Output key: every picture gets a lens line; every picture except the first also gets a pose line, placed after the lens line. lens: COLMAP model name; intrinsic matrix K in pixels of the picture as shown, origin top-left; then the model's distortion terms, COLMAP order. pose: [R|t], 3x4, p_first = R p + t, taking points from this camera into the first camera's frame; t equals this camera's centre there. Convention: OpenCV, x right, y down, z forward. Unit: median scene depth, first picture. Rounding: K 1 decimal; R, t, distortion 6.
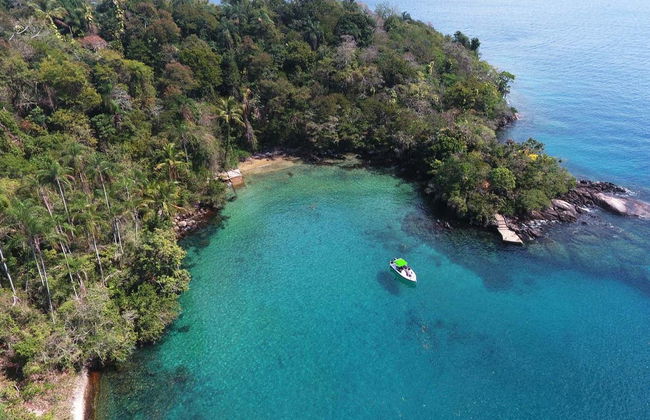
lens RADIAL K [[570.5, 0, 325.0], [0, 570.5, 210.0], [0, 0, 1]] dist [0.004848, 0.005140]
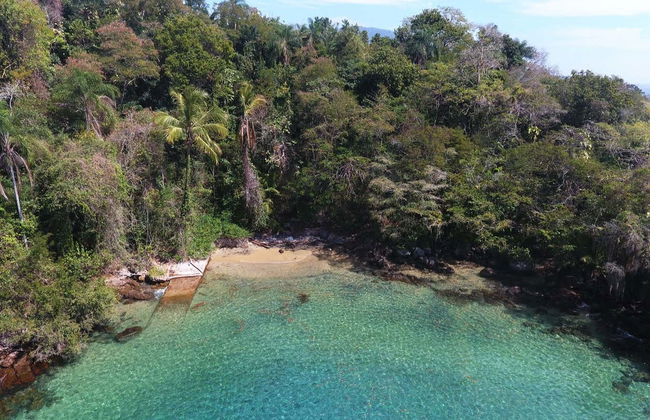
lens RADIAL K [[570.5, 0, 325.0], [0, 570.5, 210.0], [0, 0, 1]] dist [0.004848, 0.005140]
pose [[0.972324, 0.124907, -0.197446, 0.021565], [-0.159702, 0.972163, -0.171448, -0.048769], [0.170535, 0.198236, 0.965205, 0.577029]]
